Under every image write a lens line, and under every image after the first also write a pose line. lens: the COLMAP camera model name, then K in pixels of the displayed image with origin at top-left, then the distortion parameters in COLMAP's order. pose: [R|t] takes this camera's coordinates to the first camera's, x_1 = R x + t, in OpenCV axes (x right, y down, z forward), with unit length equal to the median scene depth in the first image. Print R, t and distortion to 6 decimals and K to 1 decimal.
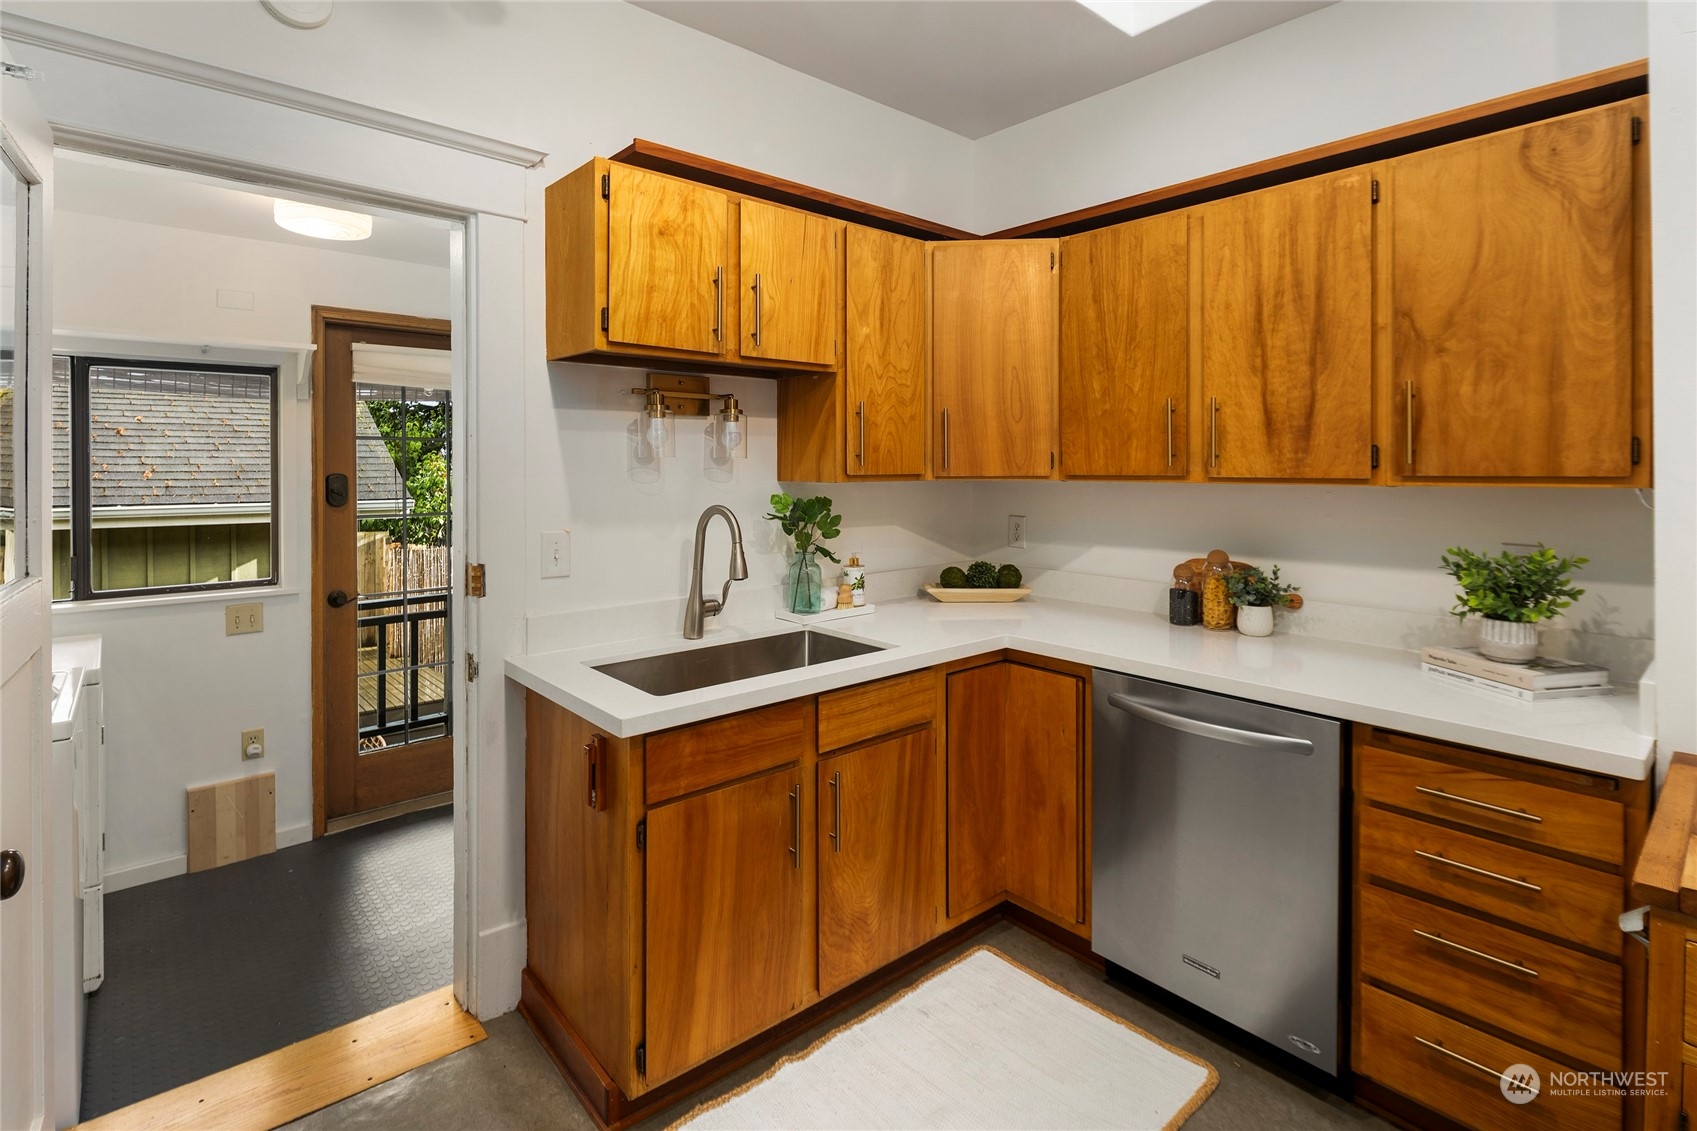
lens RADIAL K [[827.3, 0, 831.4], [0, 827.3, 468.5], [0, 0, 1]] dist [0.006802, -0.005409]
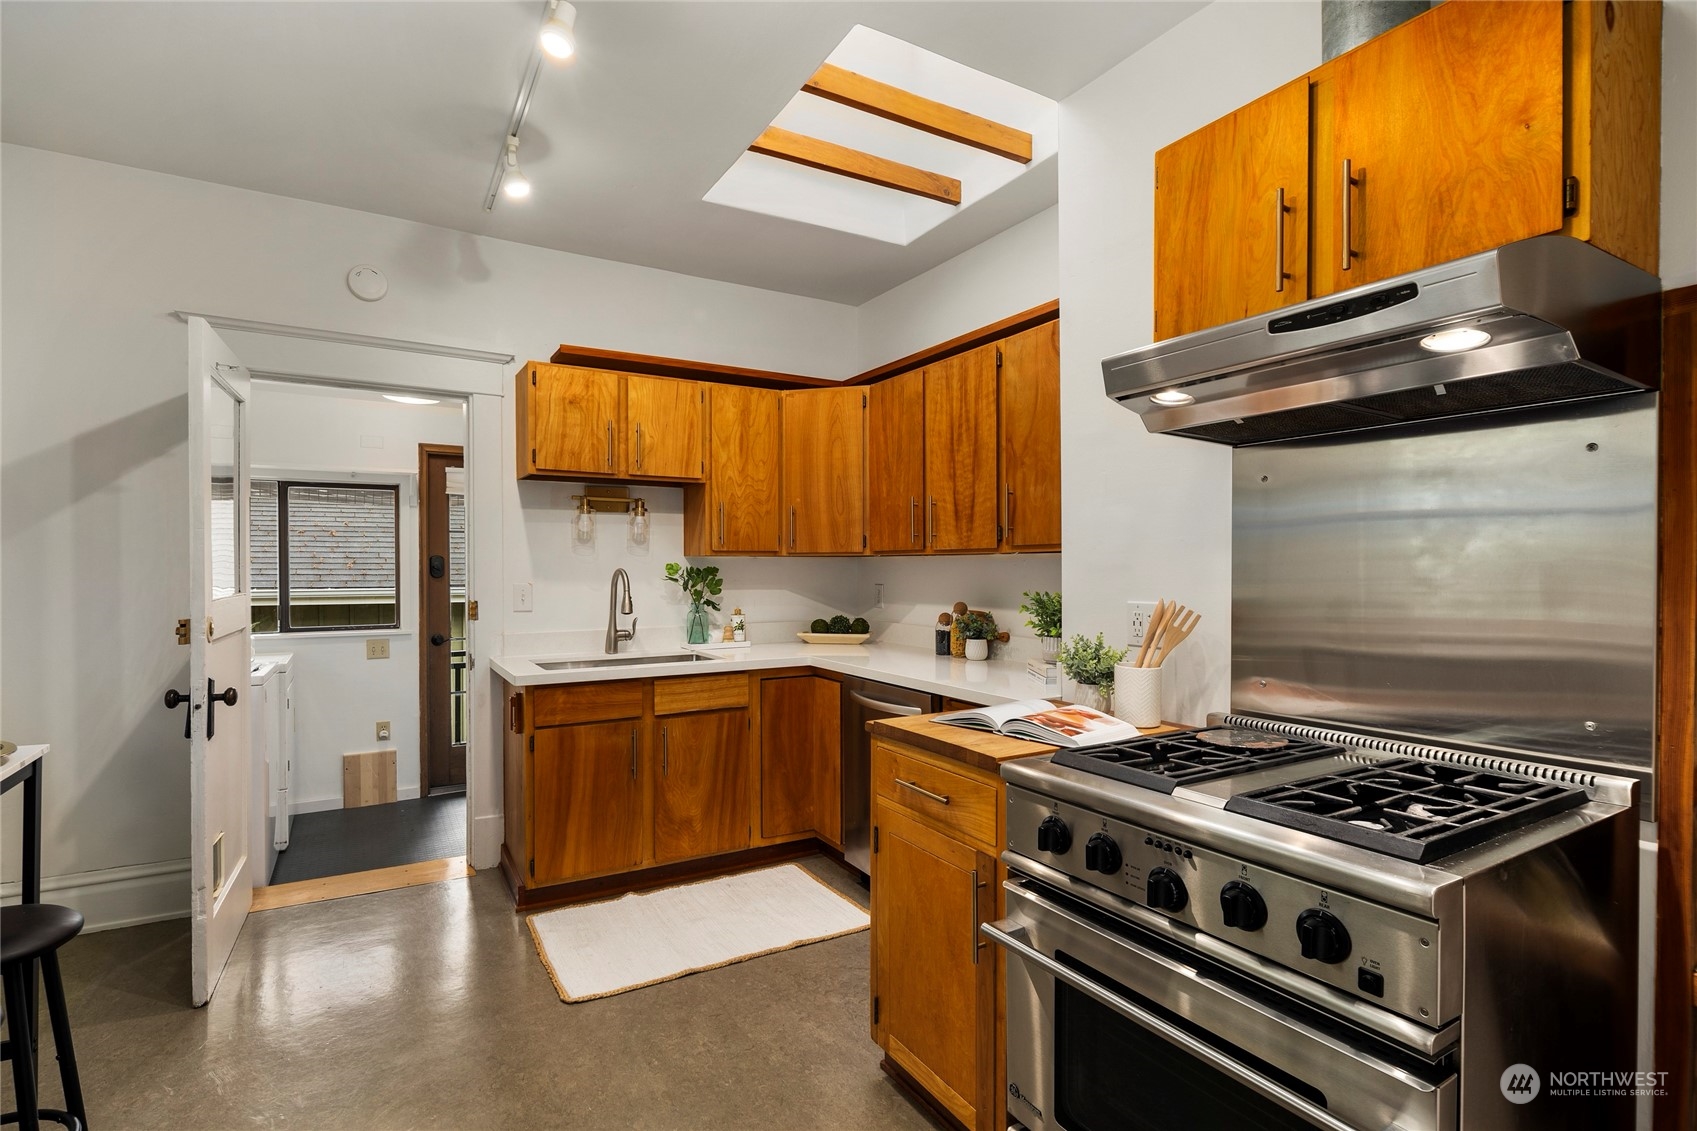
lens RADIAL K [[827.3, 0, 829.0], [0, 827.3, 574.2], [0, 0, 1]] dist [0.006802, -0.005409]
pose [[0.982077, 0.001888, -0.188469, 0.566236], [-0.000702, 0.999980, 0.006355, 0.045569], [0.188477, -0.006108, 0.982059, -0.493872]]
